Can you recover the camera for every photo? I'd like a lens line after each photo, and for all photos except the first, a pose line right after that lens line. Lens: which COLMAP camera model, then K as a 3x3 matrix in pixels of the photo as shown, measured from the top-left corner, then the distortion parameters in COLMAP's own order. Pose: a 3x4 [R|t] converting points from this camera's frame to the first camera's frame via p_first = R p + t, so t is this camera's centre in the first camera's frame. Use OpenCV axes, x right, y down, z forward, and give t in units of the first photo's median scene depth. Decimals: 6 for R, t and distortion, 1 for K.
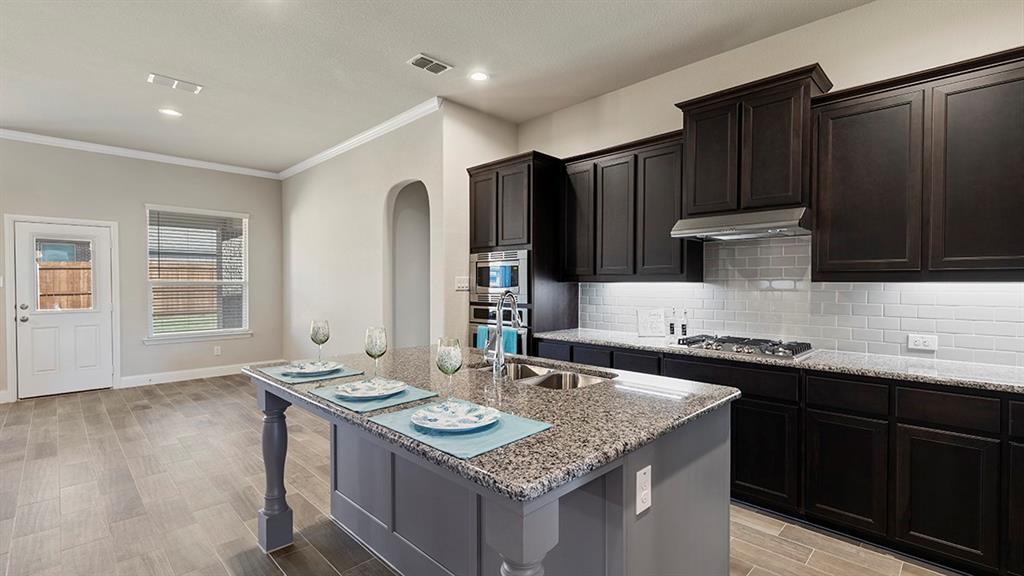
lens RADIAL K [[456.9, 0, 525.4], [0, 456.9, 290.0], [0, 0, 1]] dist [0.000198, -0.000052]
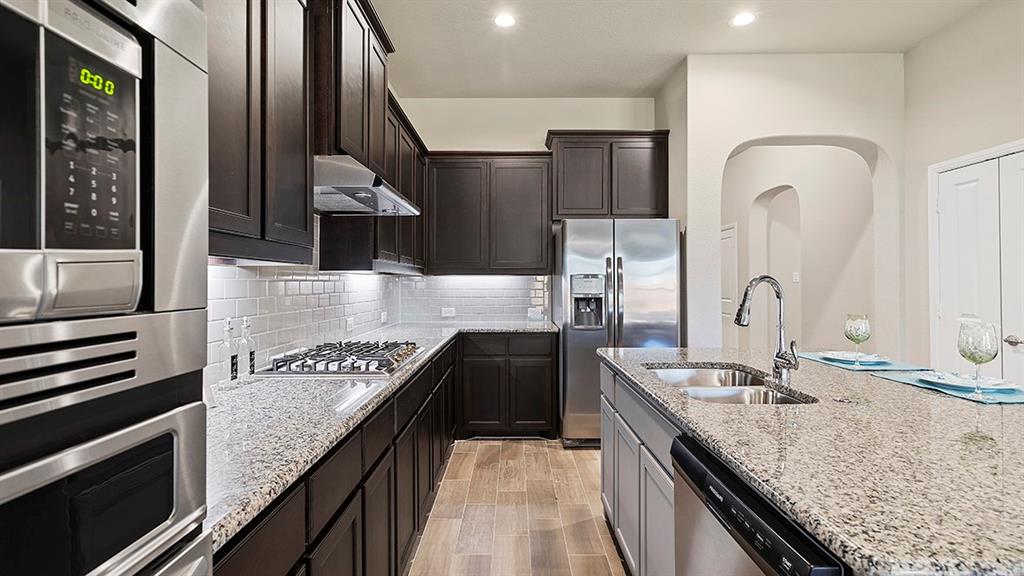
lens RADIAL K [[461.2, 0, 511.7], [0, 461.2, 277.6], [0, 0, 1]] dist [0.003664, -0.000133]
pose [[-0.692914, 0.008152, 0.720974, -0.155703], [0.011834, 0.999930, 0.000067, 0.000780], [-0.720923, 0.008579, -0.692962, 0.919932]]
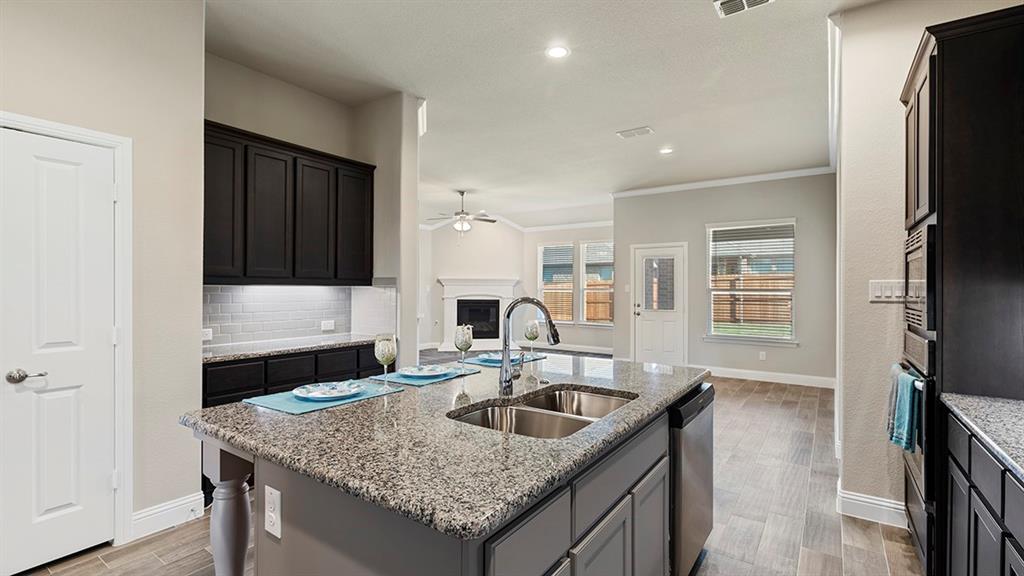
lens RADIAL K [[461.7, 0, 512.0], [0, 461.7, 288.0], [0, 0, 1]] dist [0.001702, 0.000139]
pose [[0.161430, -0.001434, -0.986883, 0.390090], [-0.020452, 0.999779, -0.004798, -0.005003], [0.986672, 0.020959, 0.161365, 0.410968]]
